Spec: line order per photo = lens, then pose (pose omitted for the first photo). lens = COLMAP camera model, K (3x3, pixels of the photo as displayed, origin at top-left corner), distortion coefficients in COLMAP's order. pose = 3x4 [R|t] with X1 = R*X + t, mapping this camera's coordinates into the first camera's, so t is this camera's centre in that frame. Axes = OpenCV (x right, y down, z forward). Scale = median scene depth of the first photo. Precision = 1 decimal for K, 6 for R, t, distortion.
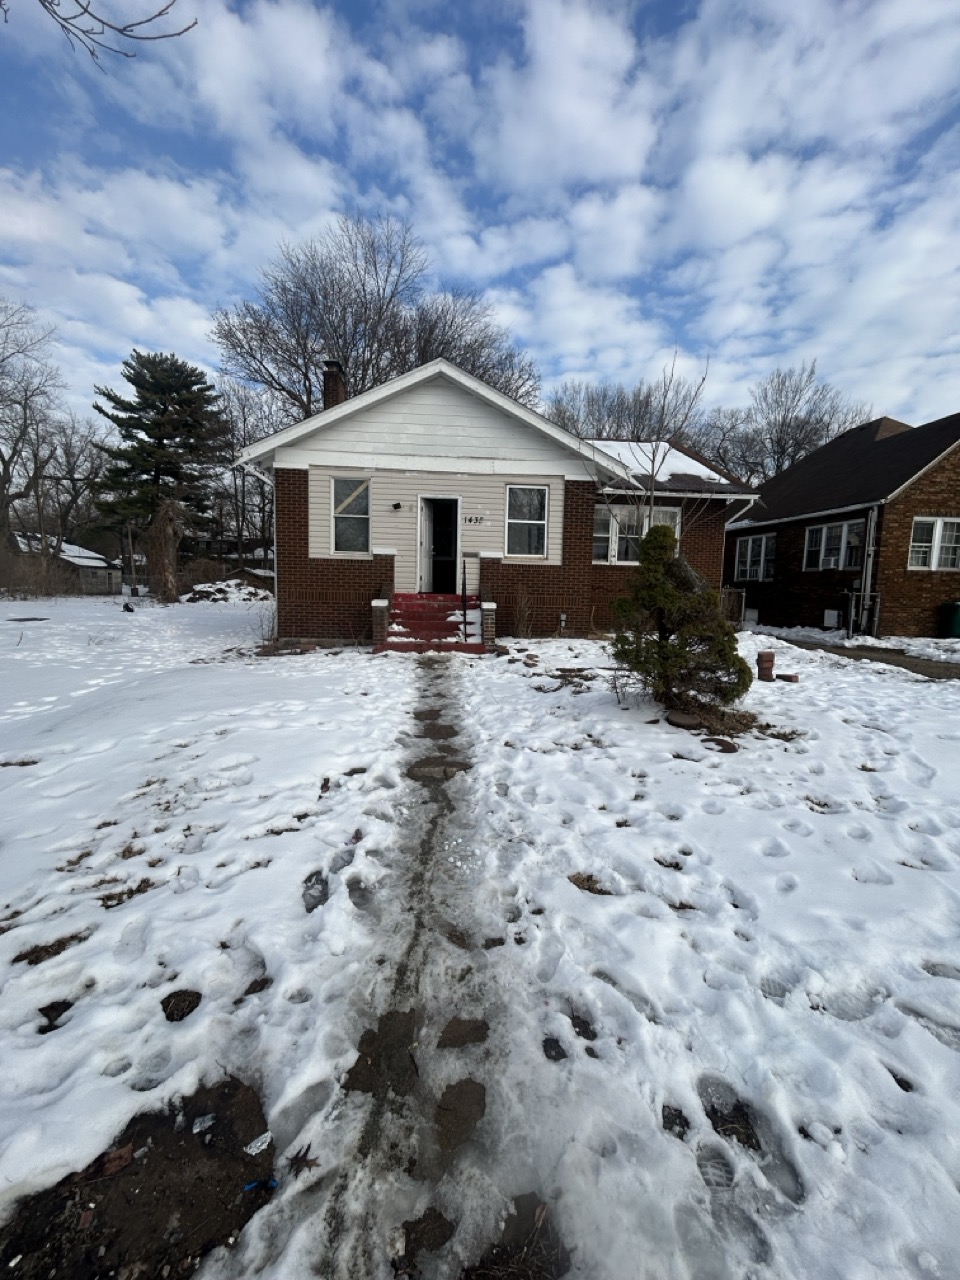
lens RADIAL K [[521.0, 0, 486.6], [0, 521.0, 640.0], [0, 0, 1]] dist [-0.002553, -0.000954]
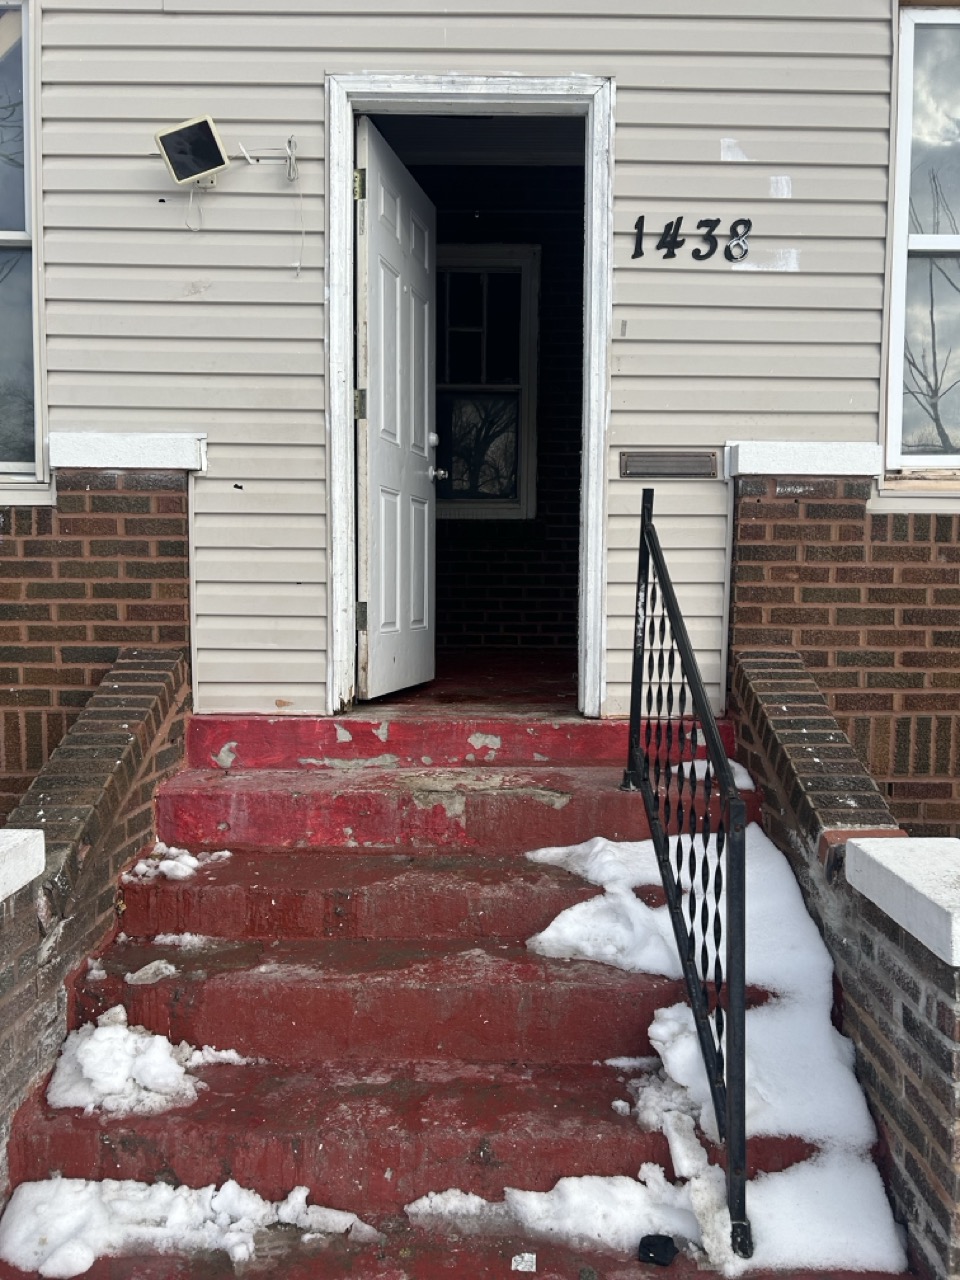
lens RADIAL K [[953.5, 0, 471.1], [0, 953.5, 647.2], [0, 0, 1]] dist [0.010525, -0.001931]
pose [[0.996972, -0.012865, -0.076695, -0.070110], [0.009629, 0.999054, -0.042409, -0.097036], [0.077168, 0.041542, 0.996152, 0.717057]]
